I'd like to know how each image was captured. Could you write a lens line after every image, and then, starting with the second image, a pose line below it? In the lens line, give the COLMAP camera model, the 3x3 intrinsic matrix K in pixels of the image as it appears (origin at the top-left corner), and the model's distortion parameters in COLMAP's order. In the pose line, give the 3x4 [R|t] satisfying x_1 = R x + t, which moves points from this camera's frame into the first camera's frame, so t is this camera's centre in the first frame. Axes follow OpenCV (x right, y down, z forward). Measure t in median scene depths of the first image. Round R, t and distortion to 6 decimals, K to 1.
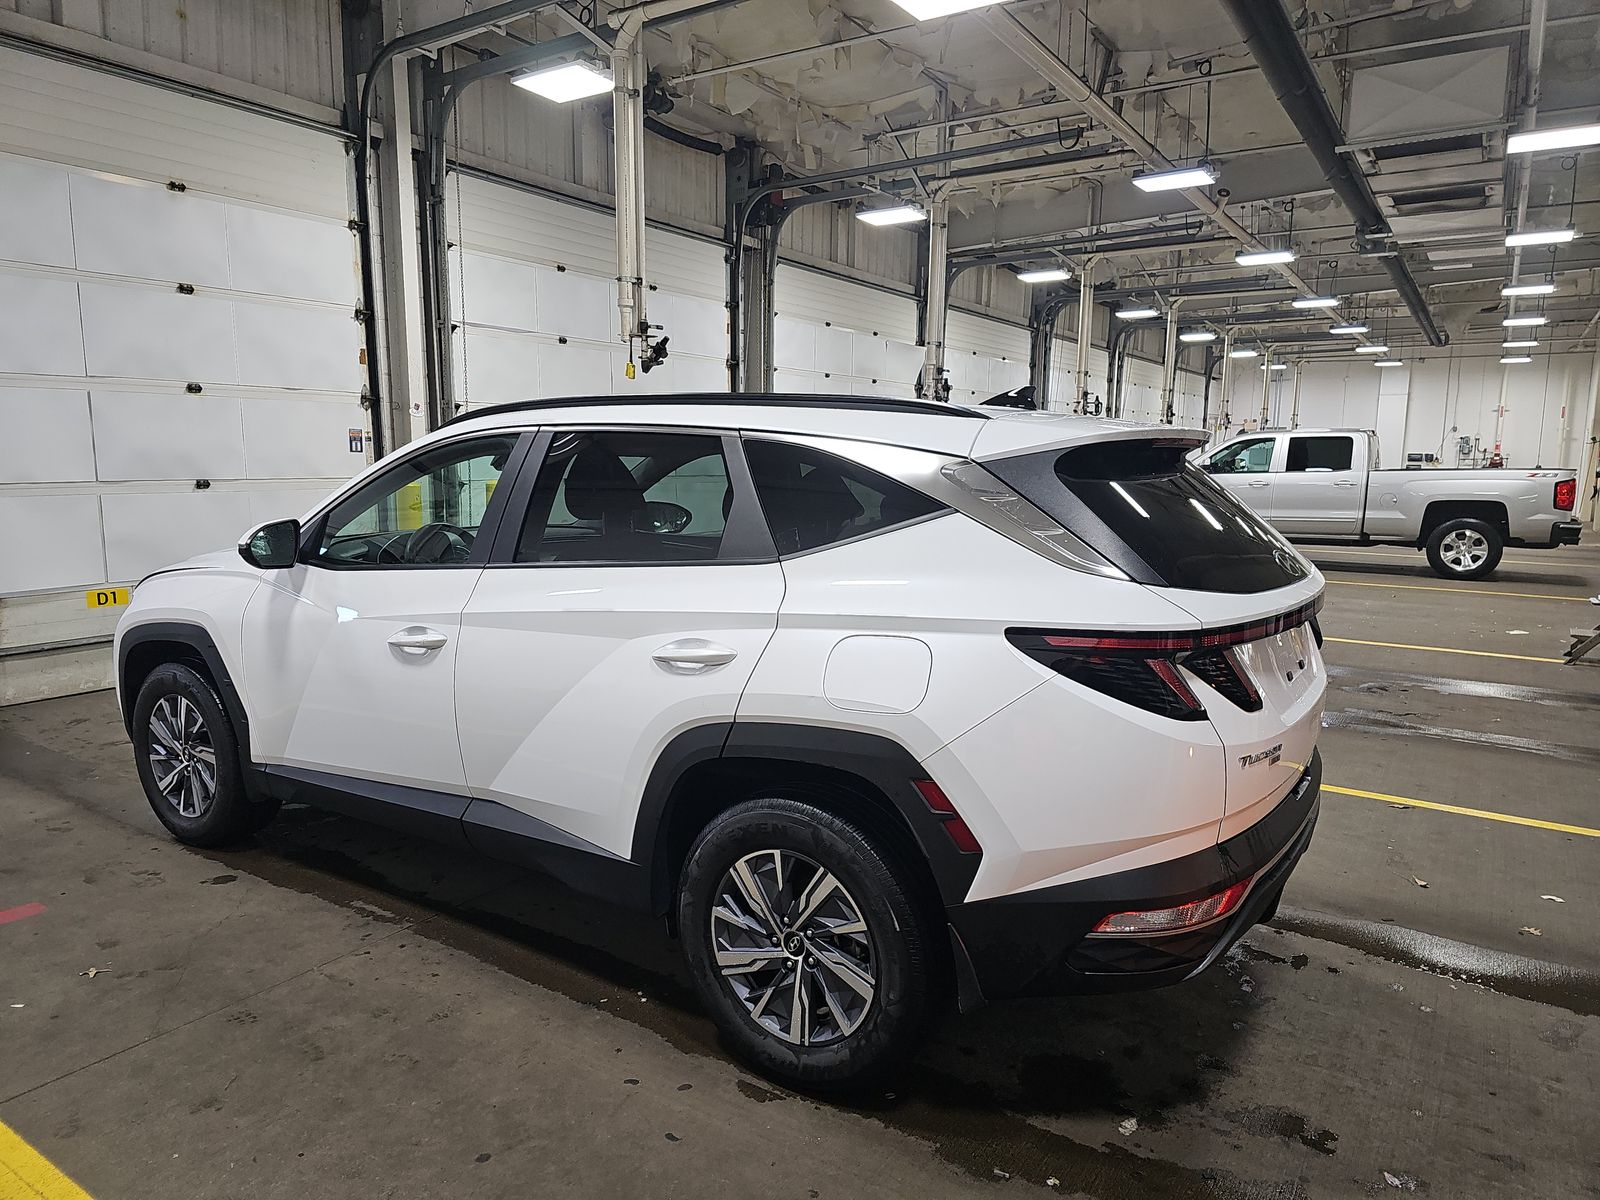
lens RADIAL K [[1045.4, 0, 806.1], [0, 1045.4, 599.5], [0, 0, 1]] dist [0.064766, -0.056762]
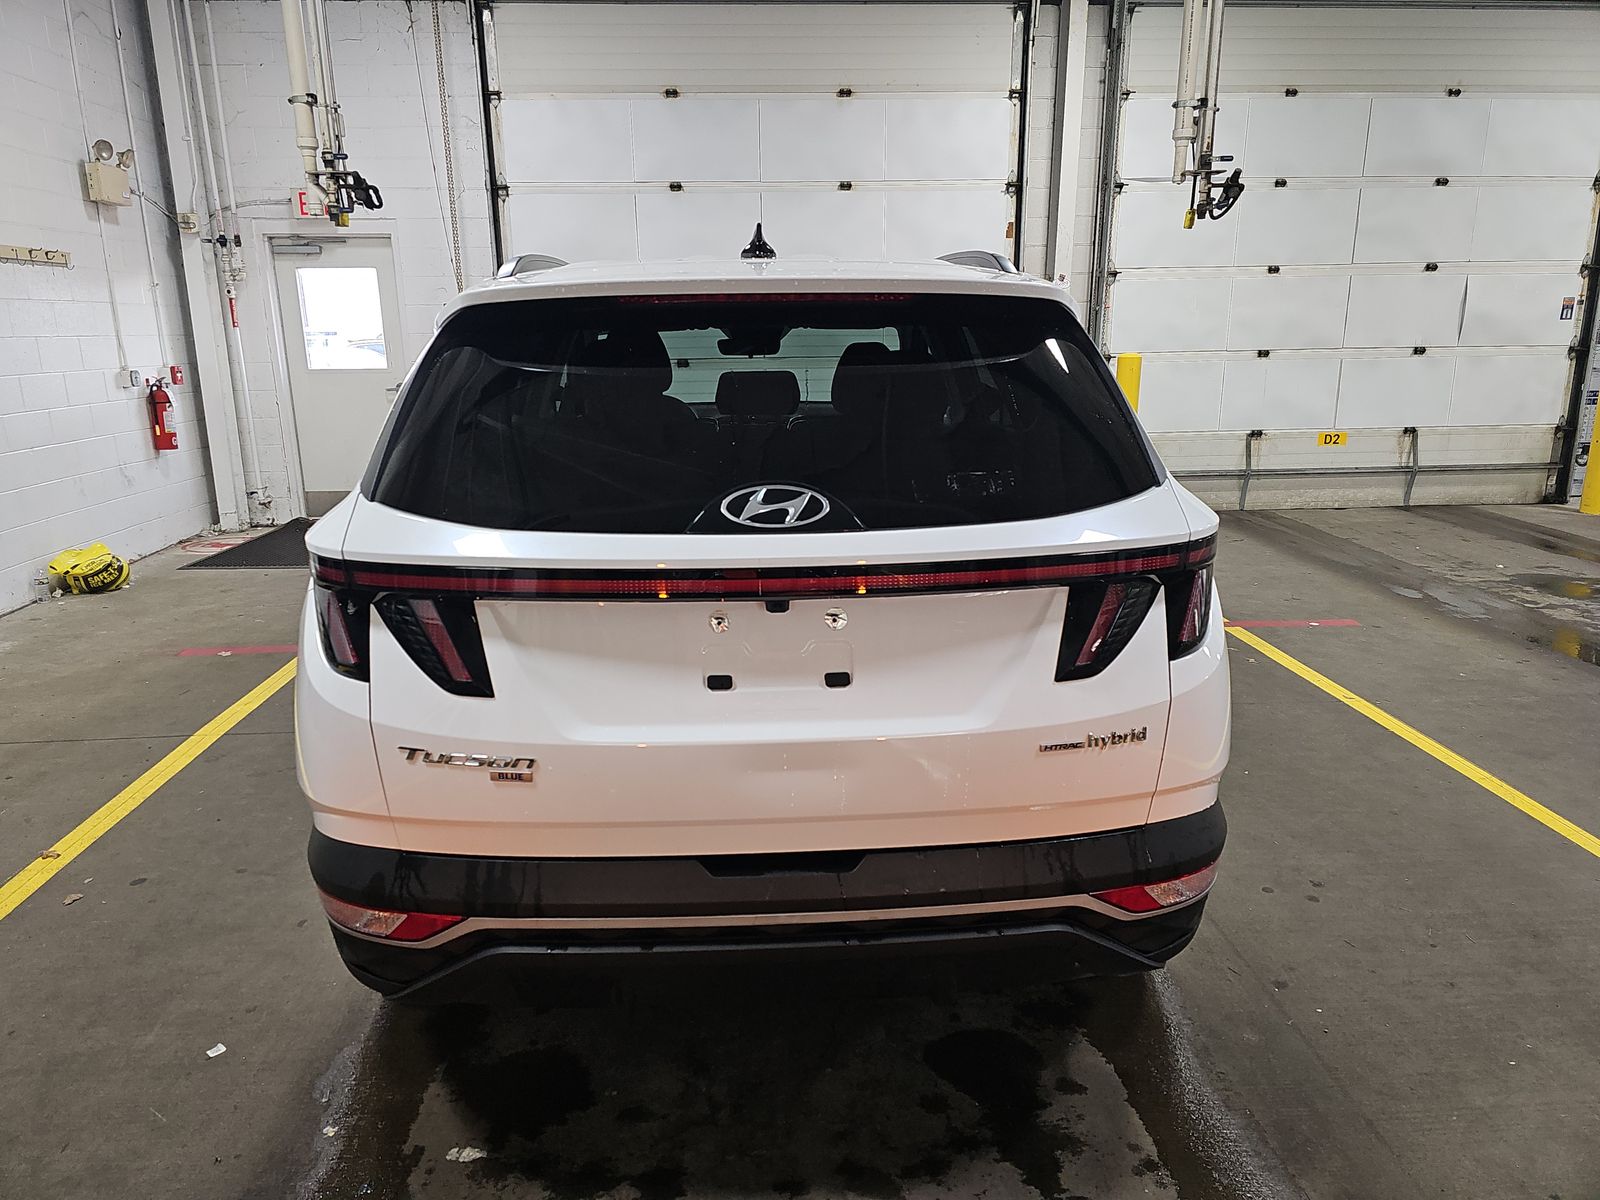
lens RADIAL K [[1045.4, 0, 806.1], [0, 1045.4, 599.5], [0, 0, 1]] dist [0.064766, -0.056762]
pose [[0.595271, 0.187744, -0.781284, 0.362655], [-0.097261, 0.982007, 0.161873, -0.030222], [0.797617, -0.020370, 0.602820, 0.255968]]
